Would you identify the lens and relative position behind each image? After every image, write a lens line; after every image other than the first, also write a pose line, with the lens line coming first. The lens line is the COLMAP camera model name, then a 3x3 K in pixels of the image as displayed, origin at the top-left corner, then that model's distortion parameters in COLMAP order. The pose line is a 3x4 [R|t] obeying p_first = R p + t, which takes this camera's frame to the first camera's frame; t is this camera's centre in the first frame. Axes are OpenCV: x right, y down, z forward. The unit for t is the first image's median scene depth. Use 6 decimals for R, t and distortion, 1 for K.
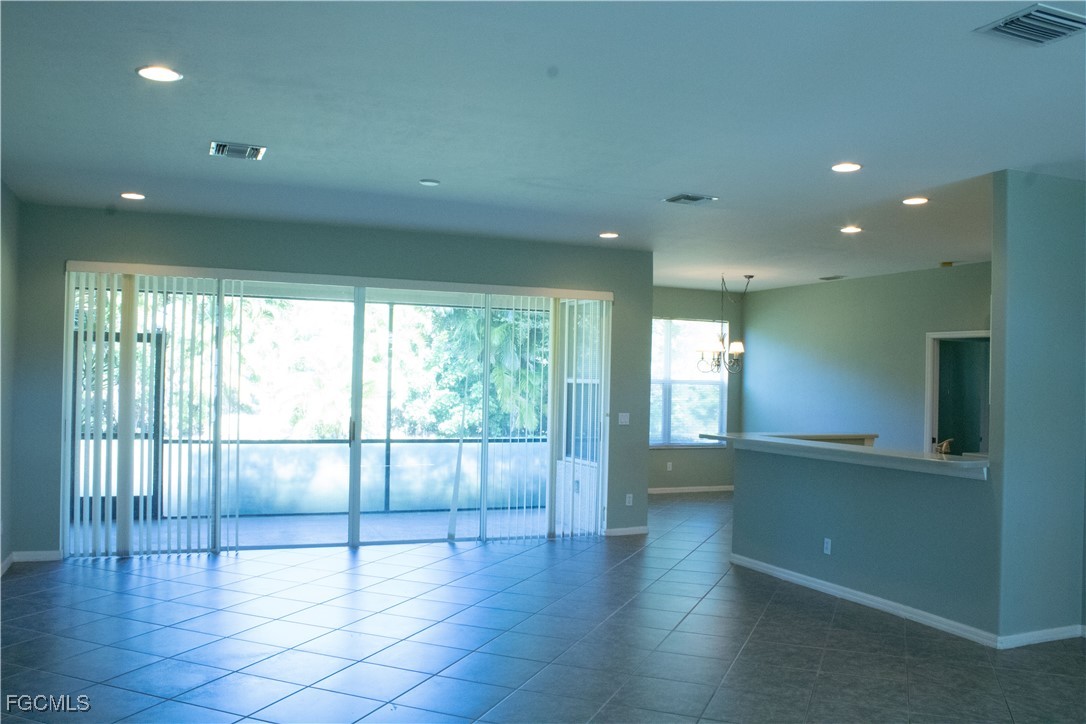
lens RADIAL K [[913.3, 0, 543.0], [0, 913.3, 362.0], [0, 0, 1]] dist [-0.213728, 0.308927]
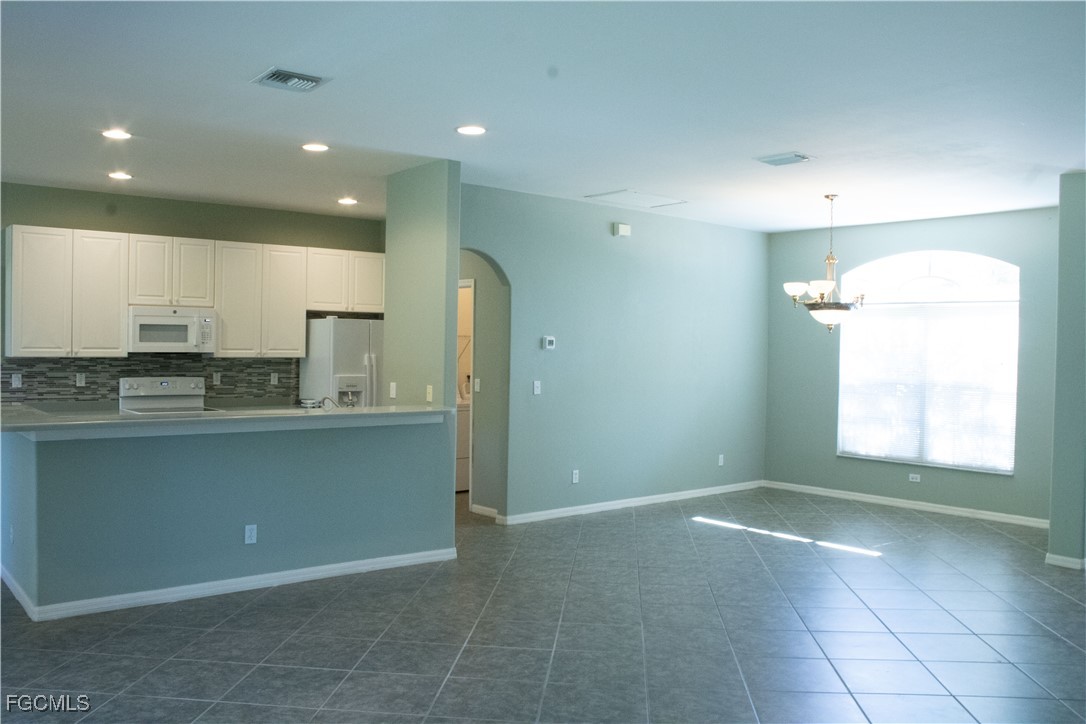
lens RADIAL K [[913.3, 0, 543.0], [0, 913.3, 362.0], [0, 0, 1]] dist [-0.213728, 0.308927]
pose [[-0.290725, -0.043003, 0.955840, -0.546292], [-0.040001, 0.998662, 0.032763, 0.008742], [-0.955970, -0.028710, -0.292056, 0.986936]]
